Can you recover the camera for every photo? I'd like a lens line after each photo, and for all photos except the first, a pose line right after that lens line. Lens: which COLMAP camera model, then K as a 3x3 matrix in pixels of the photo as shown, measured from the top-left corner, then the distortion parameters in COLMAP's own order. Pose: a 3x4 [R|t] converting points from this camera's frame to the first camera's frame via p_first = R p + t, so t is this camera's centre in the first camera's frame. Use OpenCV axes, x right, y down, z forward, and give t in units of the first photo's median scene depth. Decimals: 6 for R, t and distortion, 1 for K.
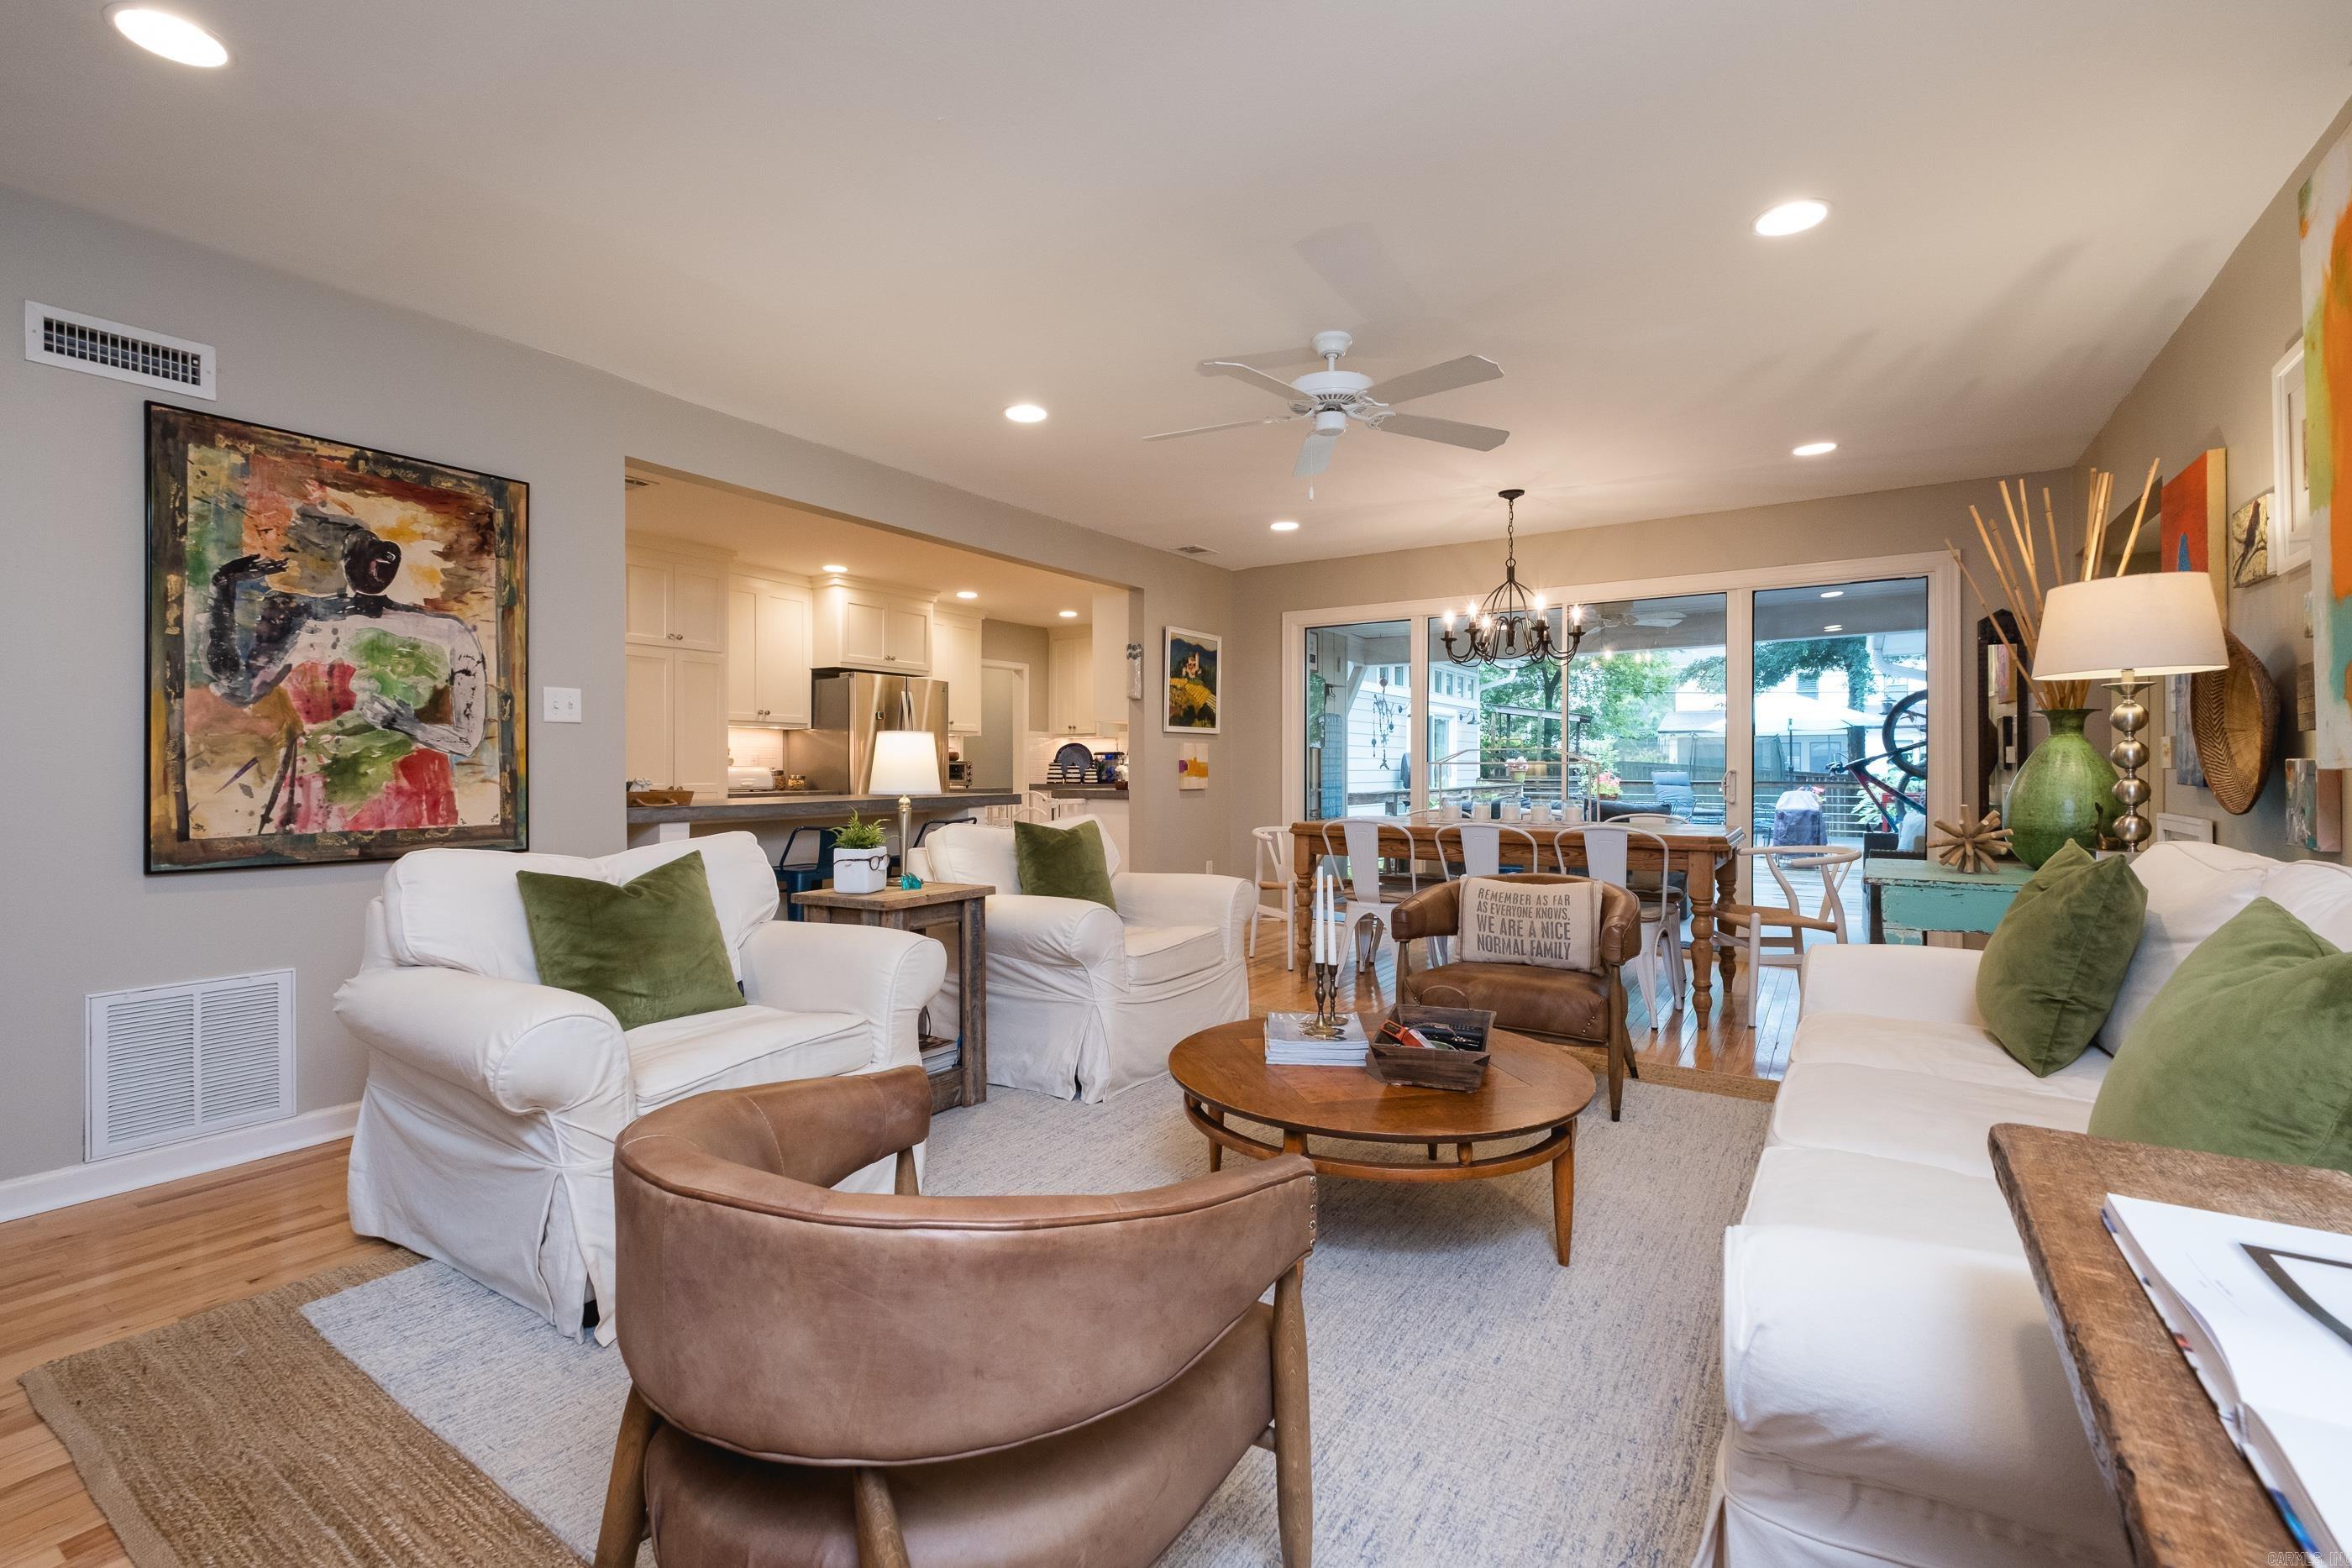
lens RADIAL K [[1026.7, 0, 1181.6], [0, 1026.7, 761.8], [0, 0, 1]] dist [0.008614, -0.005810]
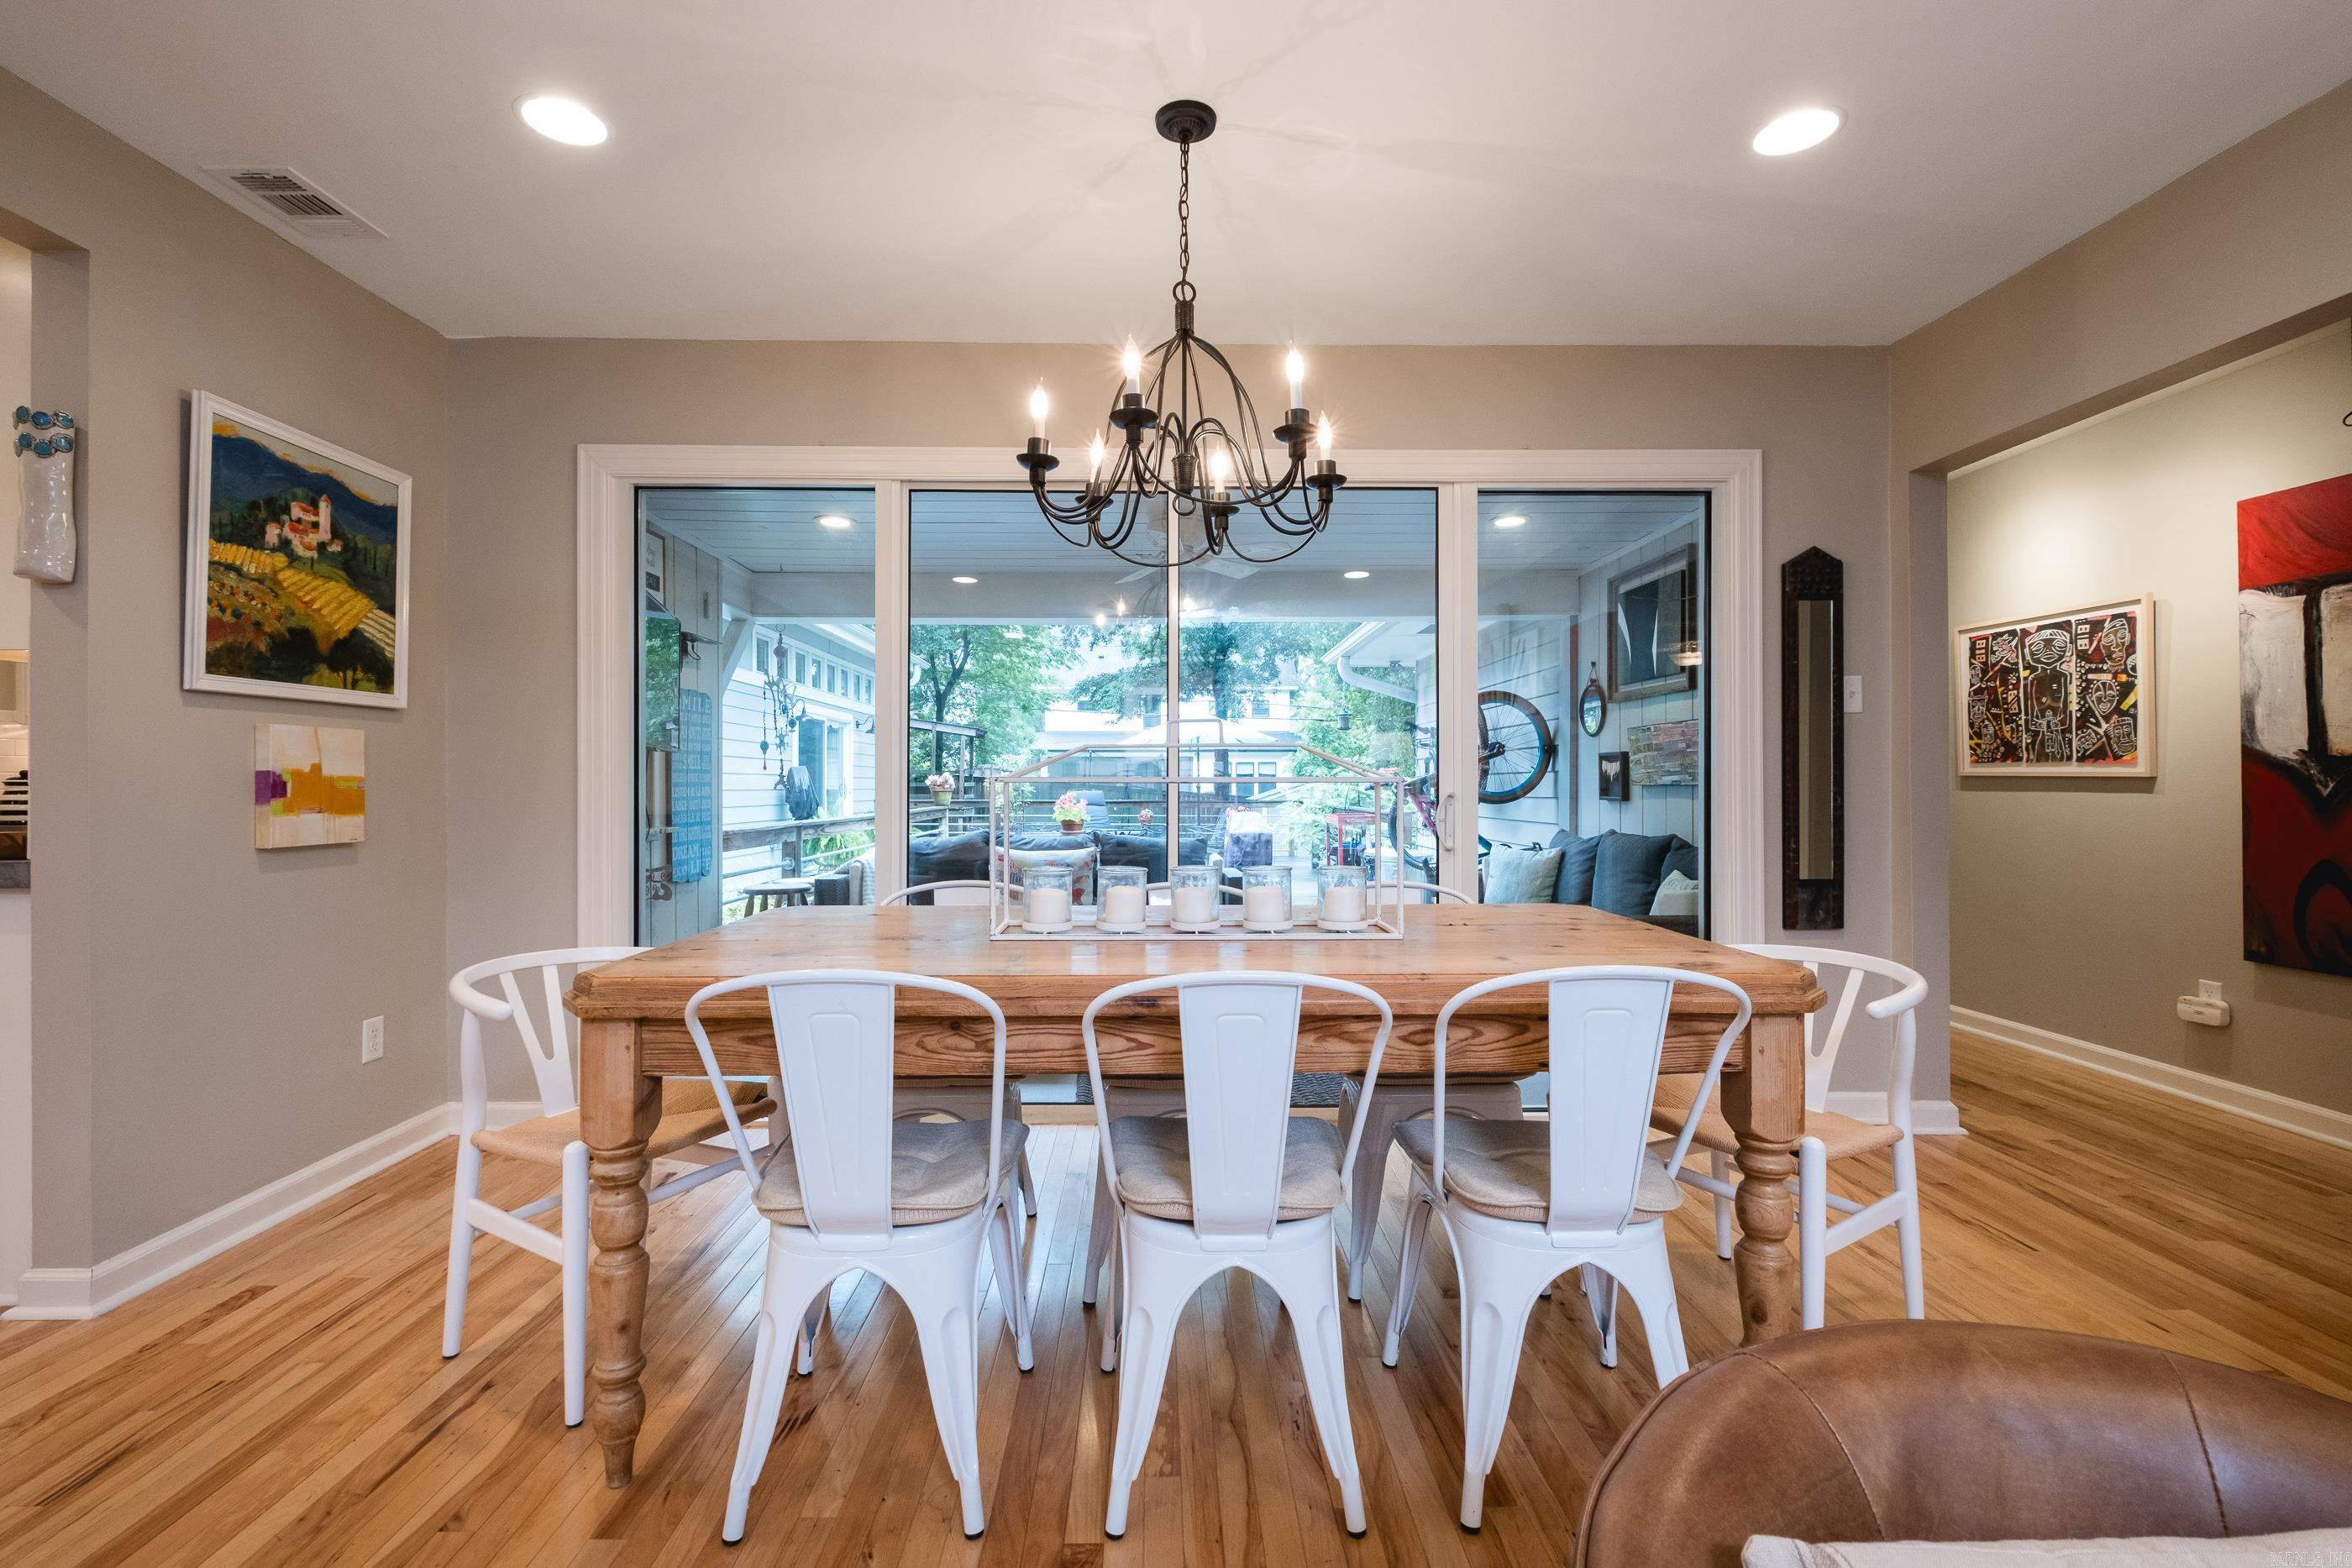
lens RADIAL K [[1032.5, 0, 1176.0], [0, 1032.5, 784.0], [0, 0, 1]] dist [0.001848, -0.005163]
pose [[0.830019, -0.000203, 0.557735, 0.134485], [-0.002725, 0.999987, 0.004418, 0.001606], [-0.557728, -0.005187, 0.830008, 1.017992]]
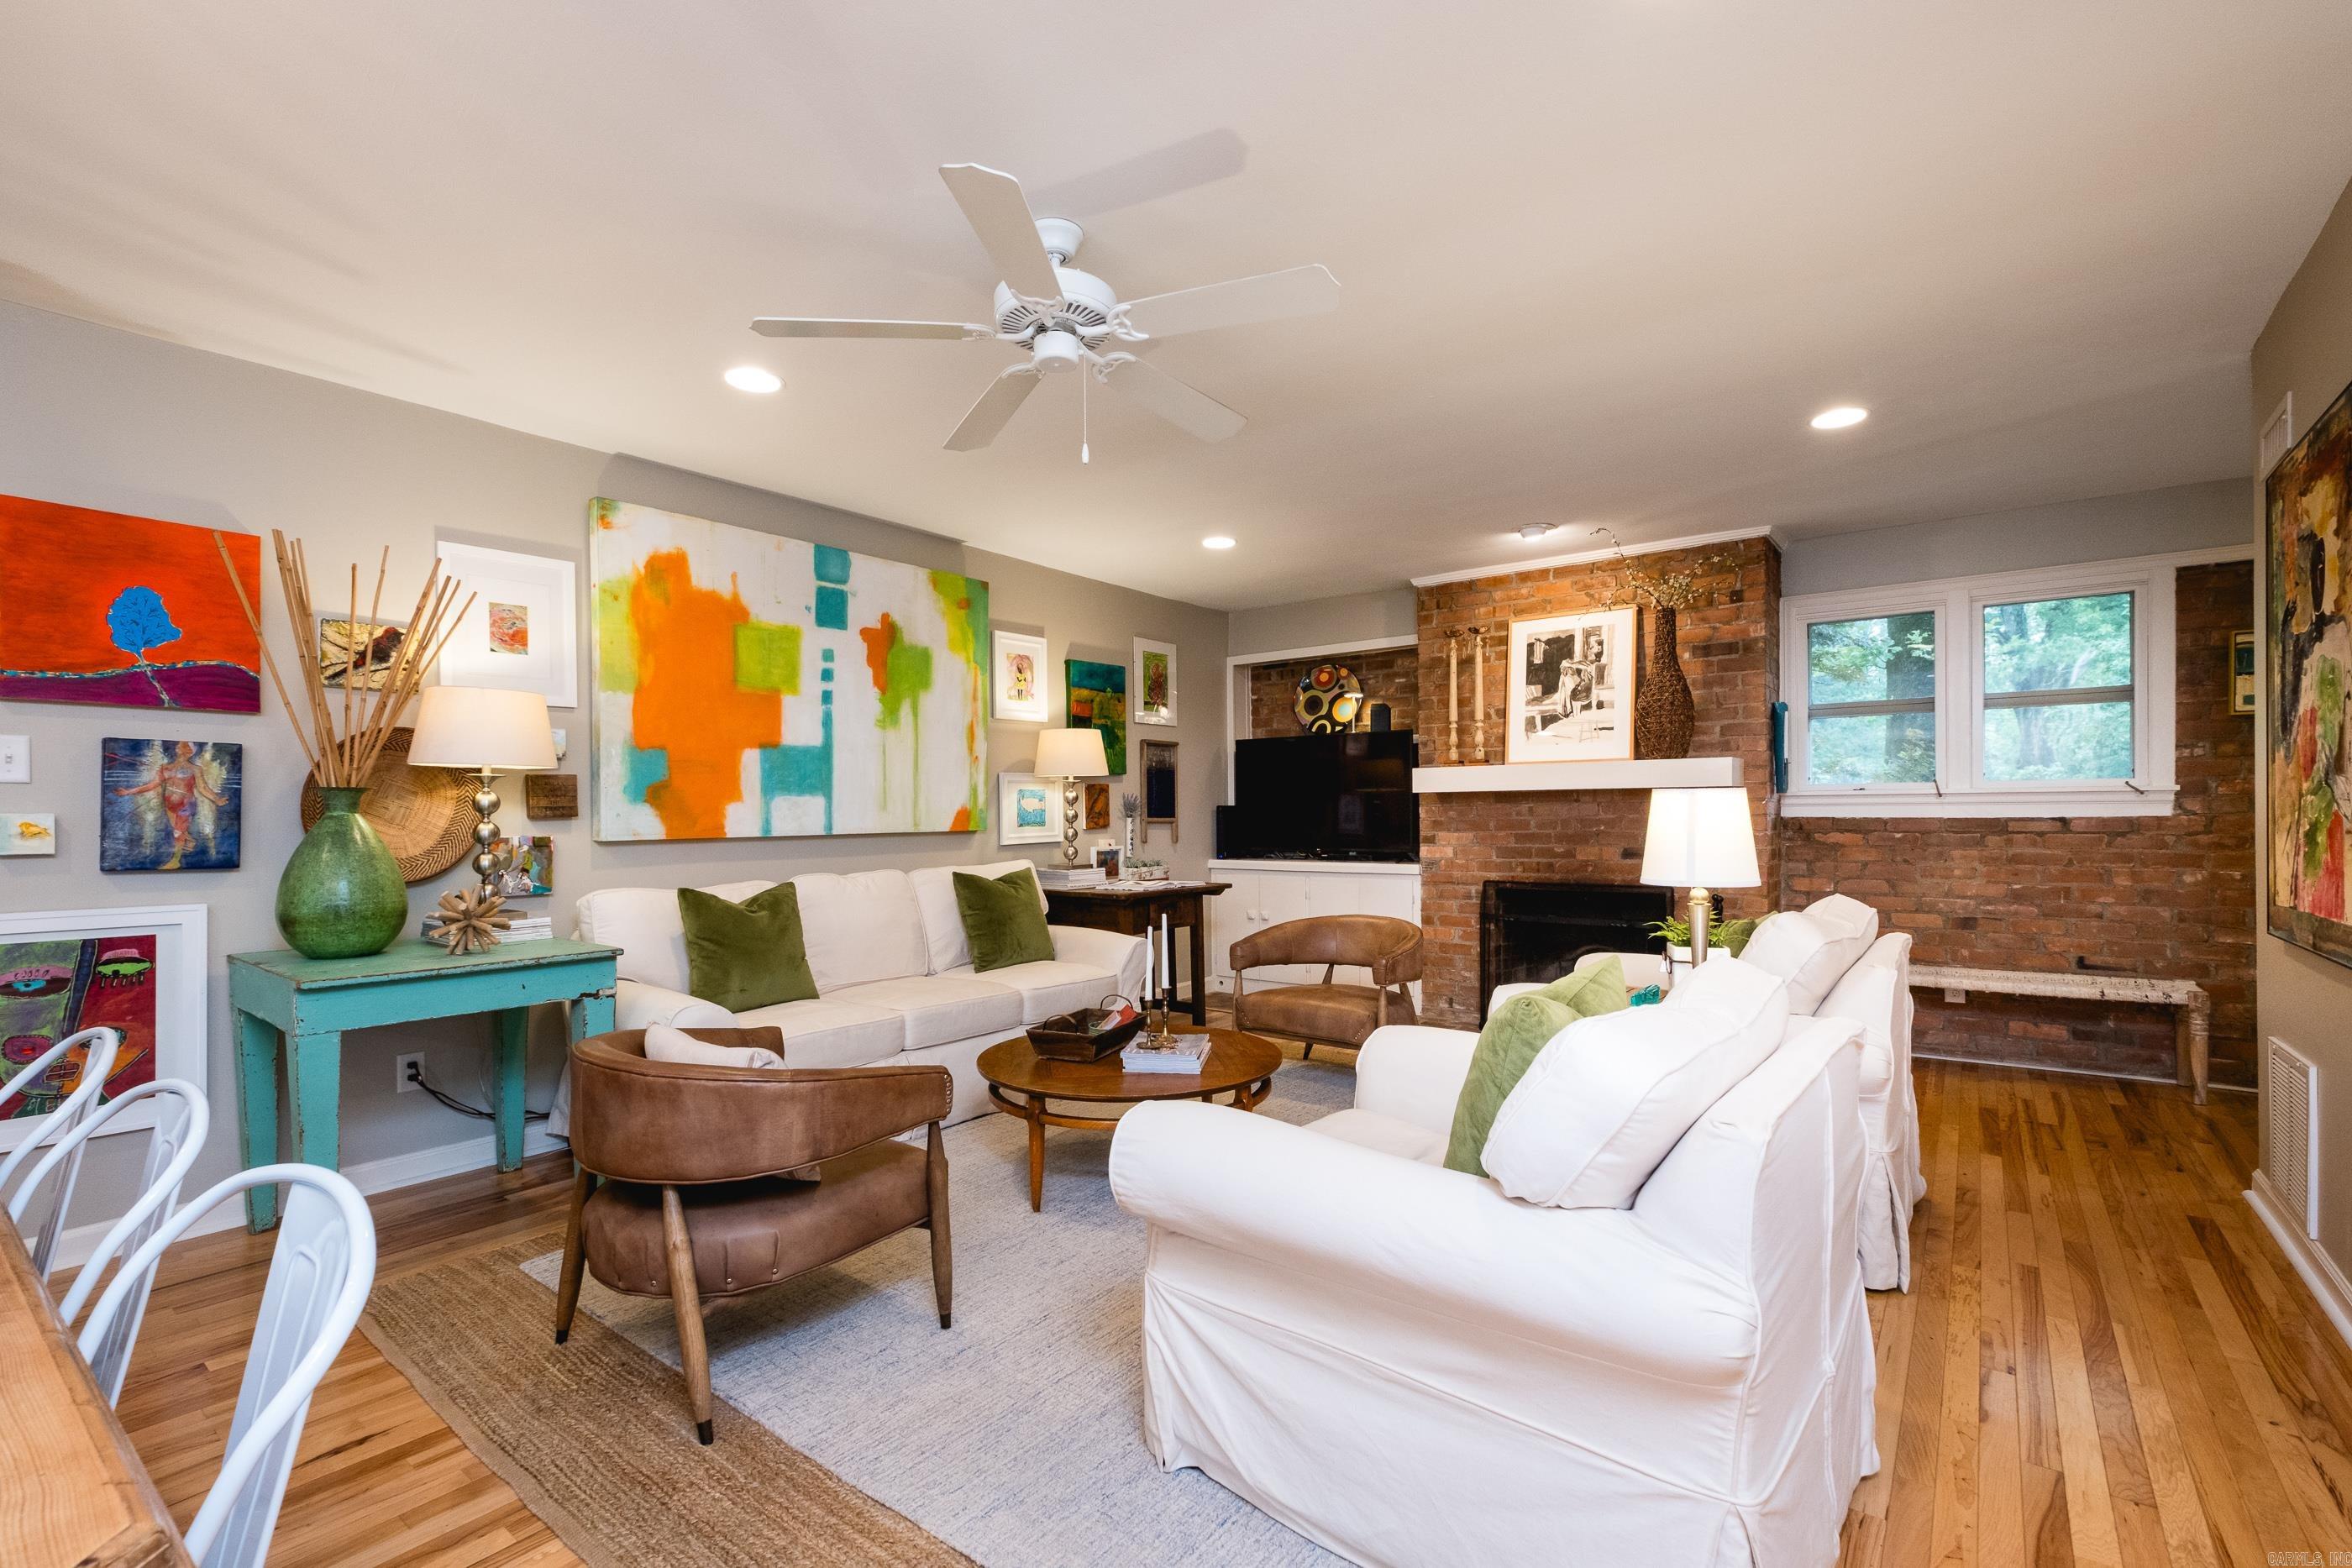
lens RADIAL K [[1035.5, 0, 1173.6], [0, 1035.5, 815.5], [0, 0, 1]] dist [0.013540, -0.009413]
pose [[-0.996473, 0.009318, 0.083396, 0.009983], [0.008874, 0.999944, -0.005700, -0.011644], [-0.083445, -0.004940, -0.996500, 1.703220]]
